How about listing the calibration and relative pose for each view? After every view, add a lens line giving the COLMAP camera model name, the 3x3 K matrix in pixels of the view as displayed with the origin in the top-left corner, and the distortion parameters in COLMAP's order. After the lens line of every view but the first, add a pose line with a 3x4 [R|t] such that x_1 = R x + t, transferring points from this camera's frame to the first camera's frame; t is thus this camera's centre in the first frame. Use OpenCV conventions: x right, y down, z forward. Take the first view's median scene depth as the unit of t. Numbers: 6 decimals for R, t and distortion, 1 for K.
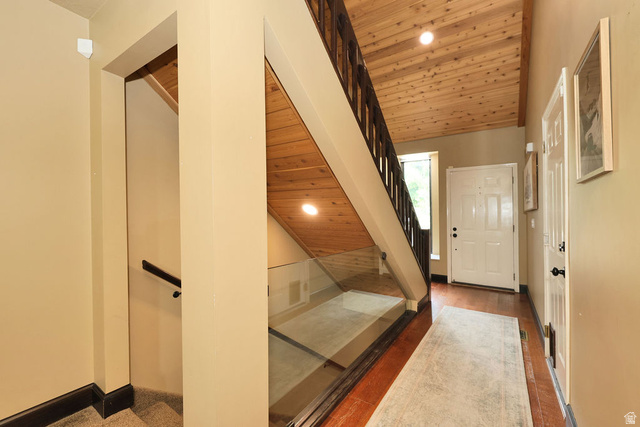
lens RADIAL K [[270.7, 0, 322.6], [0, 270.7, 211.4], [0, 0, 1]] dist [0.001540, 0.000420]
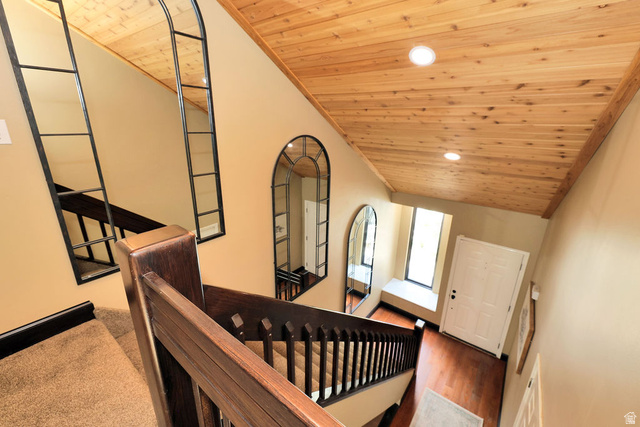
lens RADIAL K [[270.7, 0, 322.6], [0, 270.7, 211.4], [0, 0, 1]] dist [0.001540, 0.000420]
pose [[0.997389, 0.050972, -0.051163, 0.018457], [-0.031894, 0.946476, 0.321195, -0.562239], [0.064796, -0.318724, 0.945630, 0.076913]]
